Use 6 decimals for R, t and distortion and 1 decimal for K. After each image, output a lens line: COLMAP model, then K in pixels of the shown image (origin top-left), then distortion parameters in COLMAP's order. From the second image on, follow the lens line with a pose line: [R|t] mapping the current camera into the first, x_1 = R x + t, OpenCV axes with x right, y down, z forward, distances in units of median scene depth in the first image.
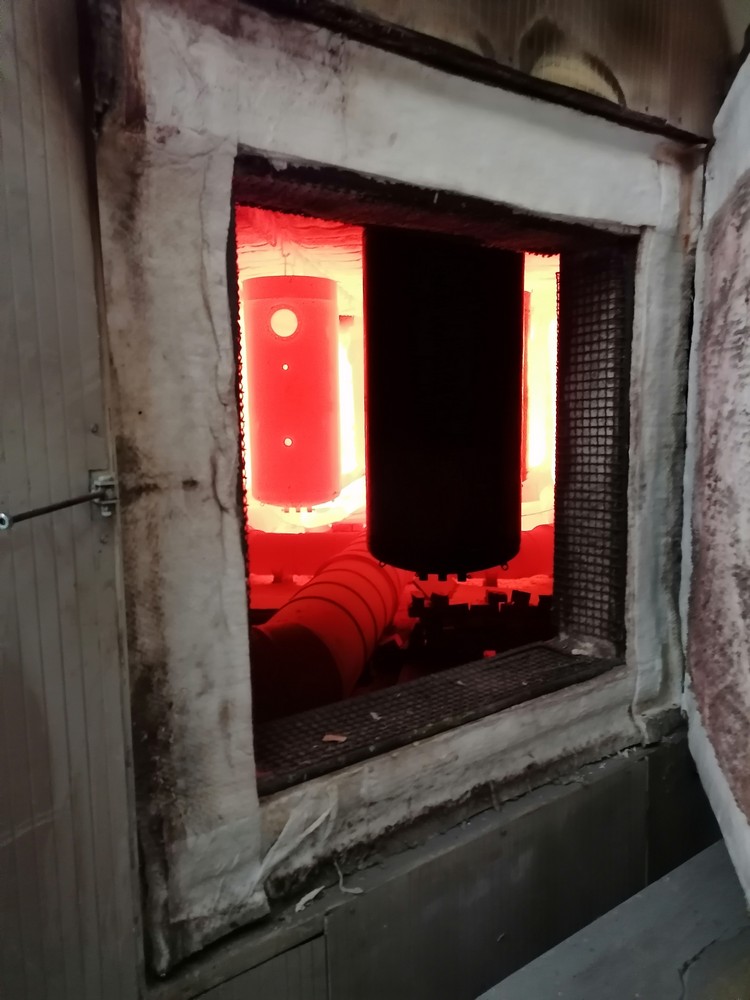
lens RADIAL K [[766.2, 0, 375.0], [0, 766.2, 500.0], [0, 0, 1]] dist [0.004763, -0.000888]
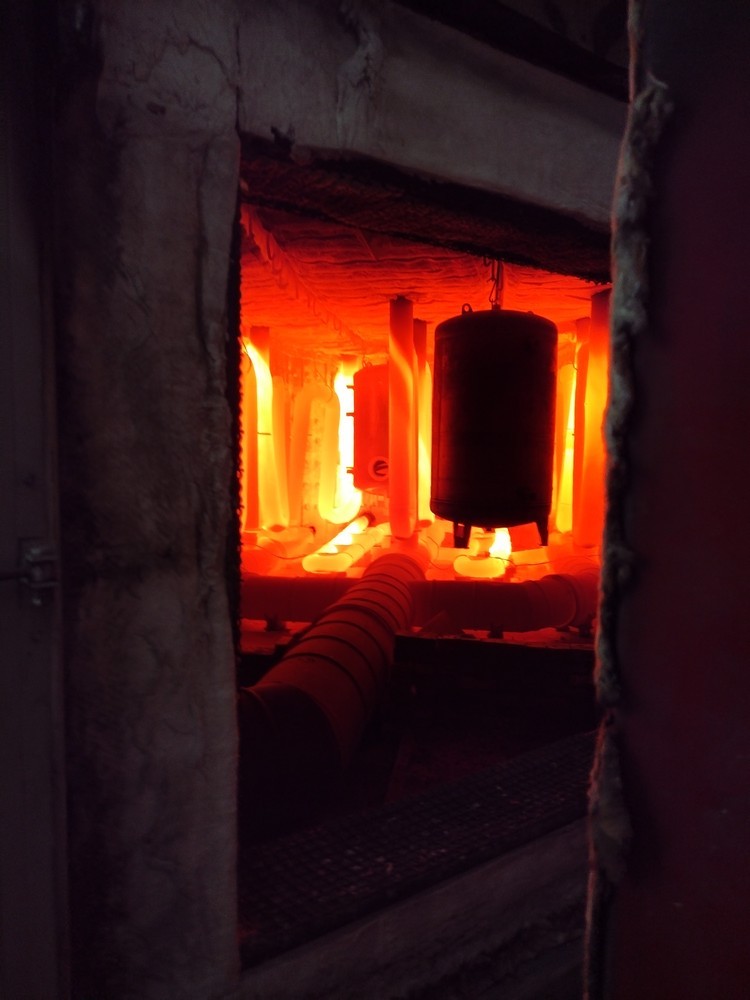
lens RADIAL K [[759.7, 0, 375.0], [0, 759.7, 500.0], [0, 0, 1]] dist [-0.093961, 0.000357]
pose [[0.999307, 0.036534, 0.007181, -0.038157], [-0.036179, 0.998350, -0.044598, -0.040934], [-0.008798, 0.044307, 0.998979, 0.229968]]
